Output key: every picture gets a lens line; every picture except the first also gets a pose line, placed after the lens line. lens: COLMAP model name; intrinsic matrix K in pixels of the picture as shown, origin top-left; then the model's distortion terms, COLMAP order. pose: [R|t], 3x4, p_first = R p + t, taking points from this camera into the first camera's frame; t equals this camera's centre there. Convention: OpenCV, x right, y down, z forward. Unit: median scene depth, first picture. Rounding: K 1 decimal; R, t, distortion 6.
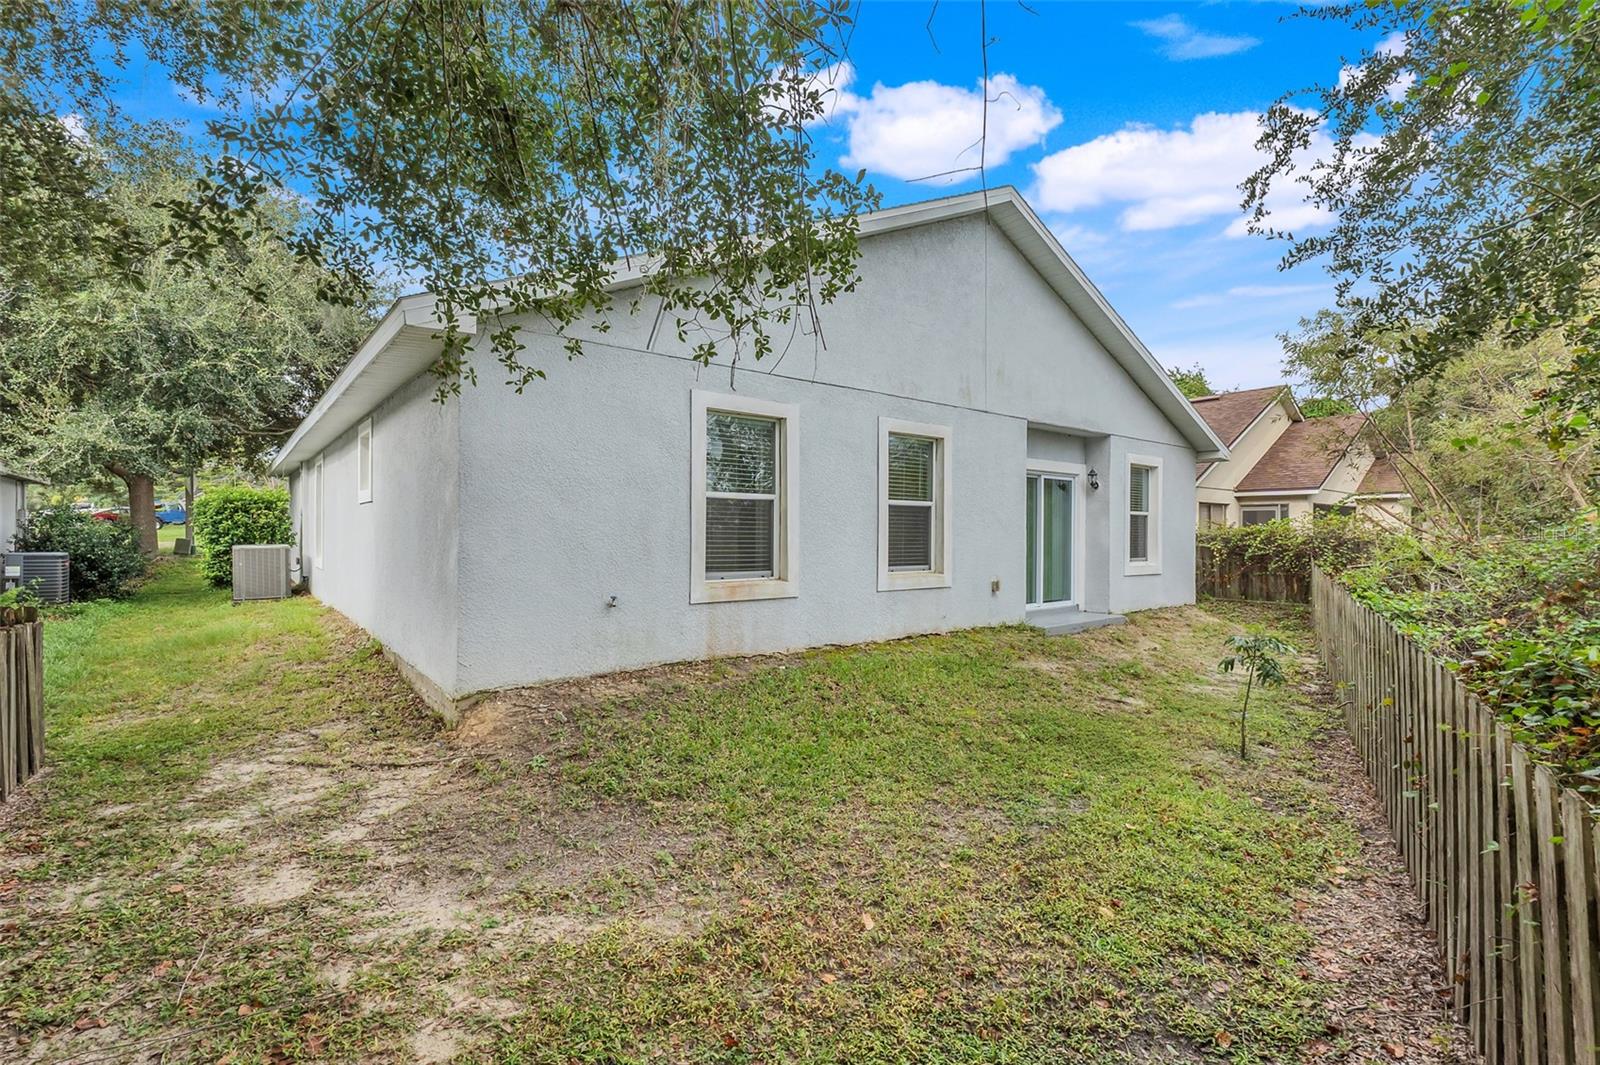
lens RADIAL K [[738.2, 0, 799.5], [0, 738.2, 532.2], [0, 0, 1]] dist [0.002187, 0.000155]
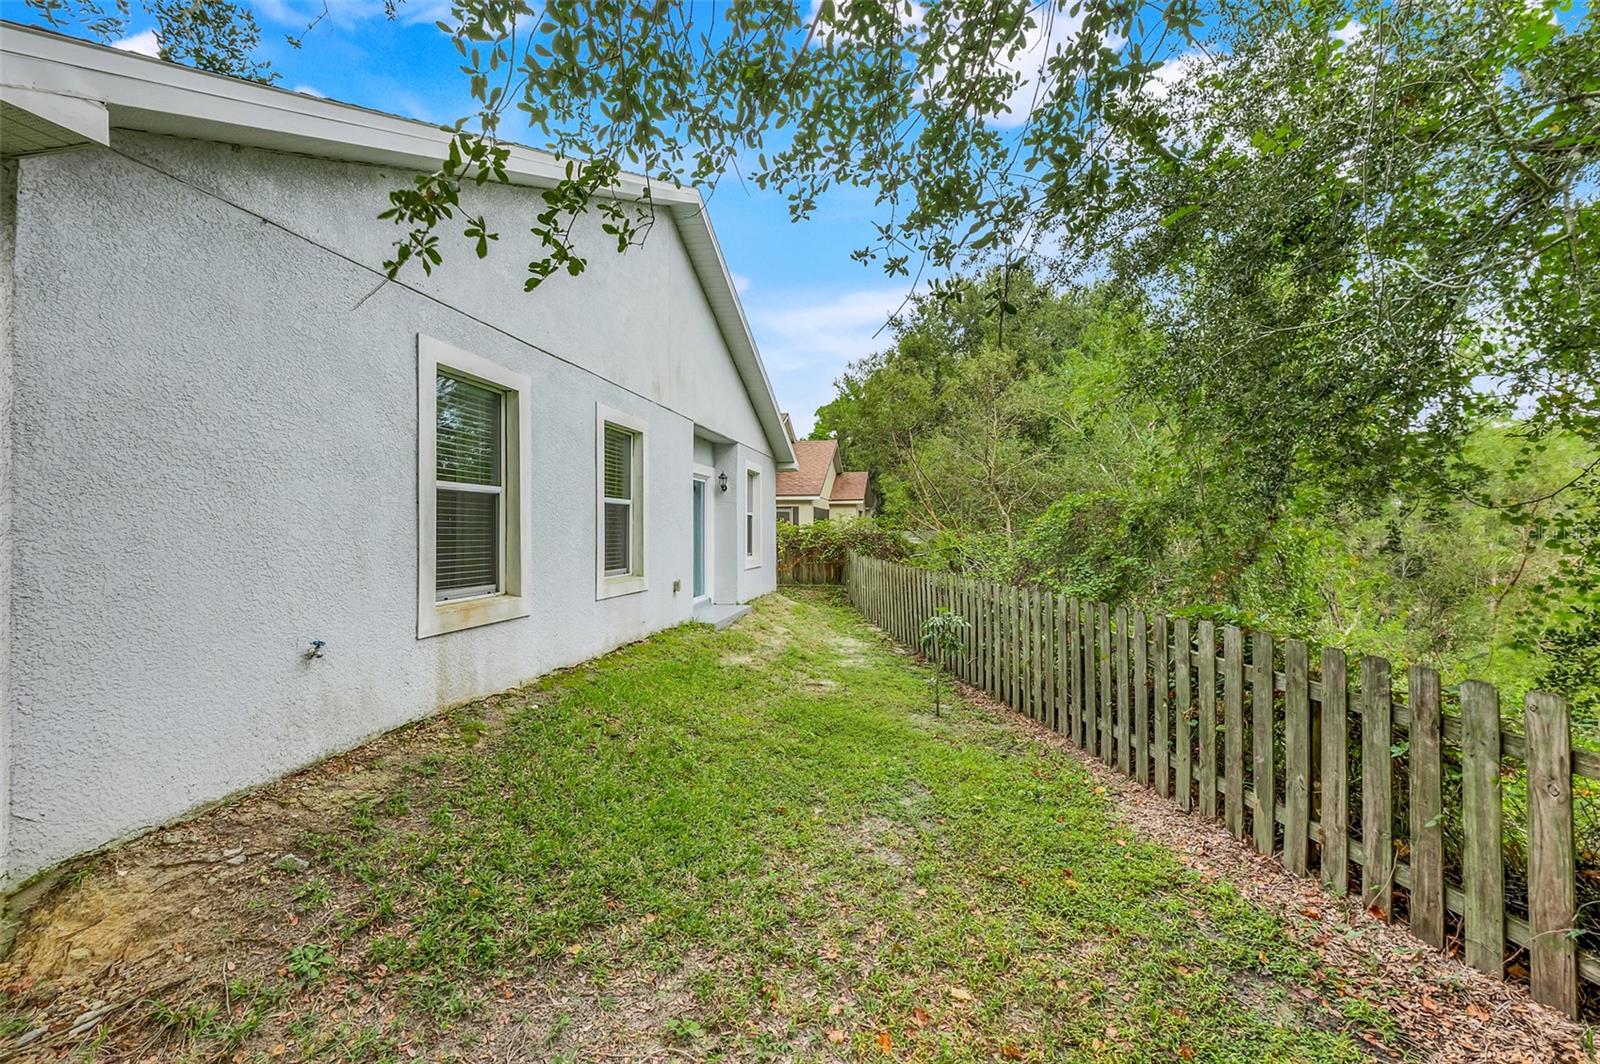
lens RADIAL K [[684.7, 0, 801.0], [0, 684.7, 526.4], [0, 0, 1]] dist [-0.005365, -0.000237]
pose [[0.749464, 0.000745, 0.662045, -0.277154], [-0.000605, 1.000000, -0.000440, -0.009008], [-0.662045, -0.000071, 0.749464, 0.247671]]
